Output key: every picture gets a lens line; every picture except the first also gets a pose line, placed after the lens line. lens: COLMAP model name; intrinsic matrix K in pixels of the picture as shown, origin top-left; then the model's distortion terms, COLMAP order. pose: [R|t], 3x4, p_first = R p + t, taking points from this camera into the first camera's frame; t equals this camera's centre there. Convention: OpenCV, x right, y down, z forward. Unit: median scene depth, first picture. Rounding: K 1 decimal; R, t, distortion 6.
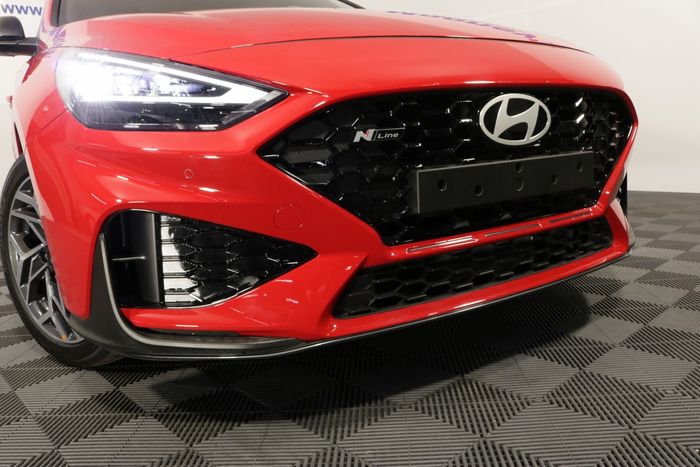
lens RADIAL K [[586.6, 0, 350.0], [0, 586.6, 233.5], [0, 0, 1]] dist [-0.098840, 0.004599]
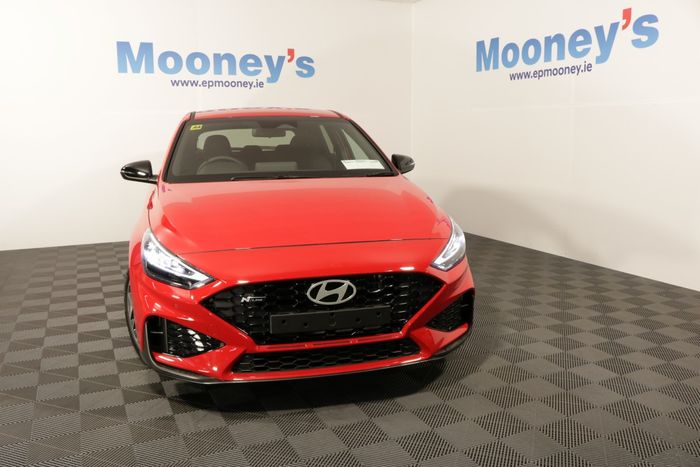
lens RADIAL K [[613.5, 0, 350.0], [0, 613.5, 233.5], [0, 0, 1]] dist [-0.178655, 0.219277]
pose [[0.953278, 0.111479, -0.280772, 0.960264], [-0.109167, 0.993736, 0.023912, -0.475198], [0.281679, 0.007857, 0.959477, -1.091010]]
